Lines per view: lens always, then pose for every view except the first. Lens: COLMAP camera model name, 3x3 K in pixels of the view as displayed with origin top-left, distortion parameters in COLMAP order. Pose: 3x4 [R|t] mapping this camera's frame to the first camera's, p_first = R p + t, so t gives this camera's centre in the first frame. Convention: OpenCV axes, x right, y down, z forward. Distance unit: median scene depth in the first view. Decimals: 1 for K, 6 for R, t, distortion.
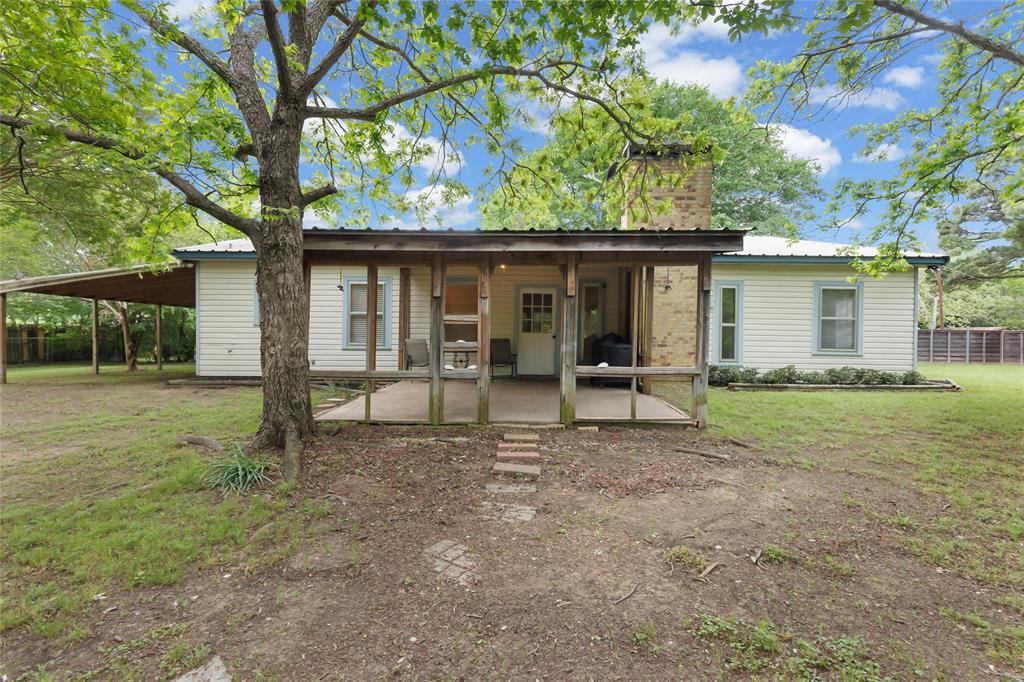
lens RADIAL K [[459.7, 0, 508.6], [0, 459.7, 340.7], [0, 0, 1]] dist [0.002624, -0.000205]
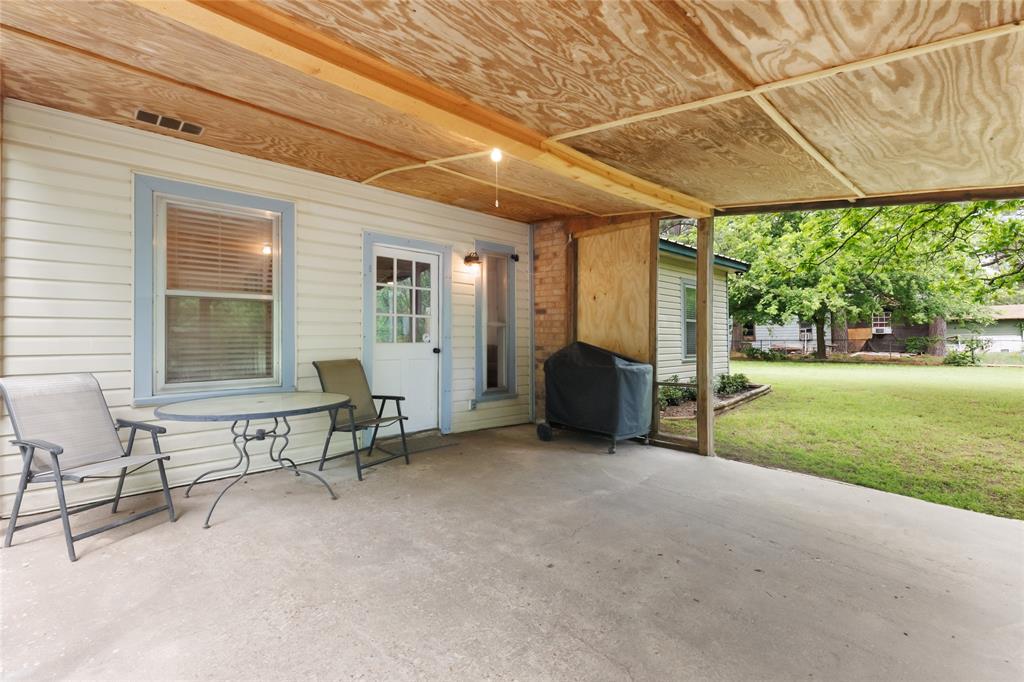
lens RADIAL K [[459.7, 0, 508.6], [0, 459.7, 340.7], [0, 0, 1]] dist [0.002624, -0.000205]
pose [[0.705140, -0.017683, 0.708847, -0.197620], [0.015635, 0.999834, 0.009389, -0.022186], [-0.708895, 0.004462, 0.705300, 0.593560]]
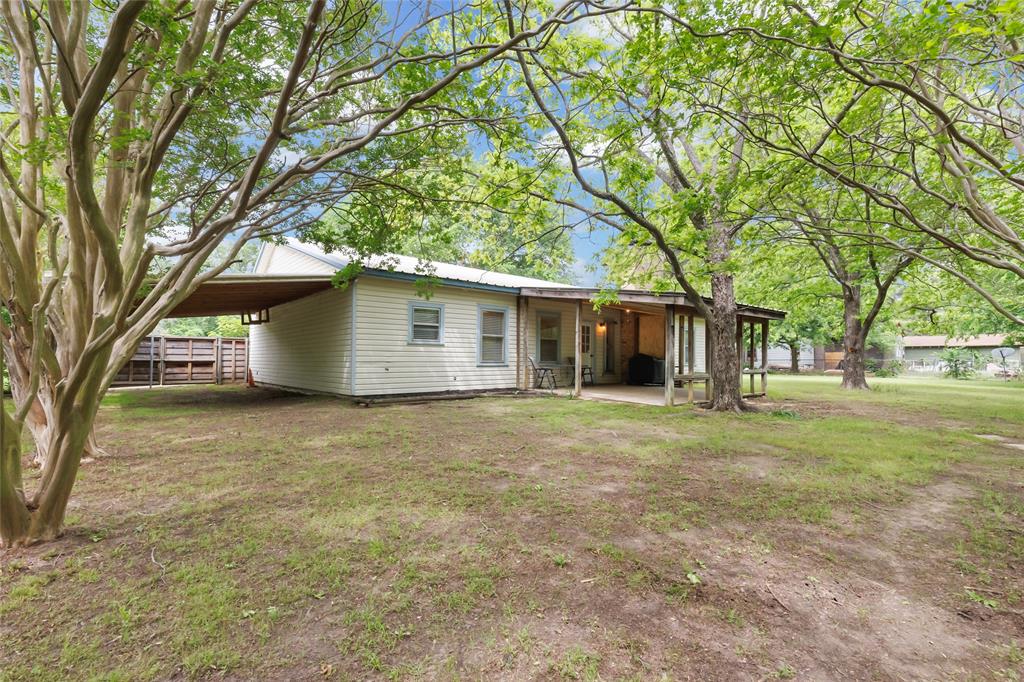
lens RADIAL K [[459.7, 0, 508.6], [0, 459.7, 340.7], [0, 0, 1]] dist [0.002624, -0.000205]
pose [[0.745374, 0.021318, 0.666306, -1.075193], [-0.010869, 0.999744, -0.019828, -0.023633], [-0.666558, 0.007537, 0.745415, 0.079051]]
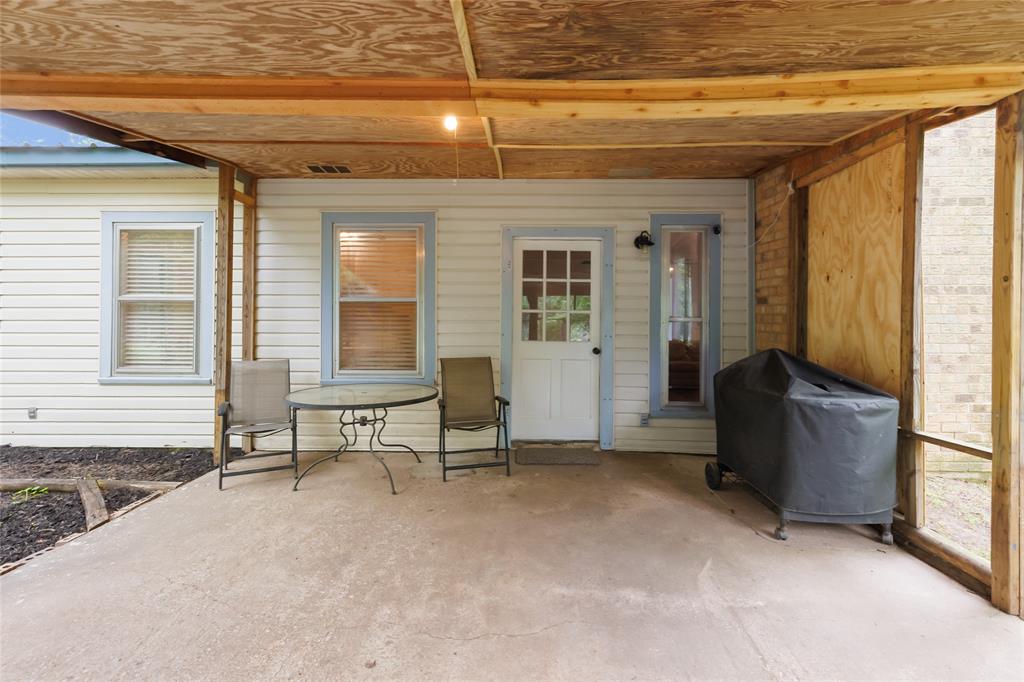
lens RADIAL K [[459.0, 0, 512.1], [0, 459.0, 325.3], [0, 0, 1]] dist [0.000899, -0.000472]
pose [[0.999908, -0.006098, 0.012086, 0.015674], [0.006096, 0.999981, 0.000176, -0.032450], [-0.012086, -0.000103, 0.999927, 0.571615]]
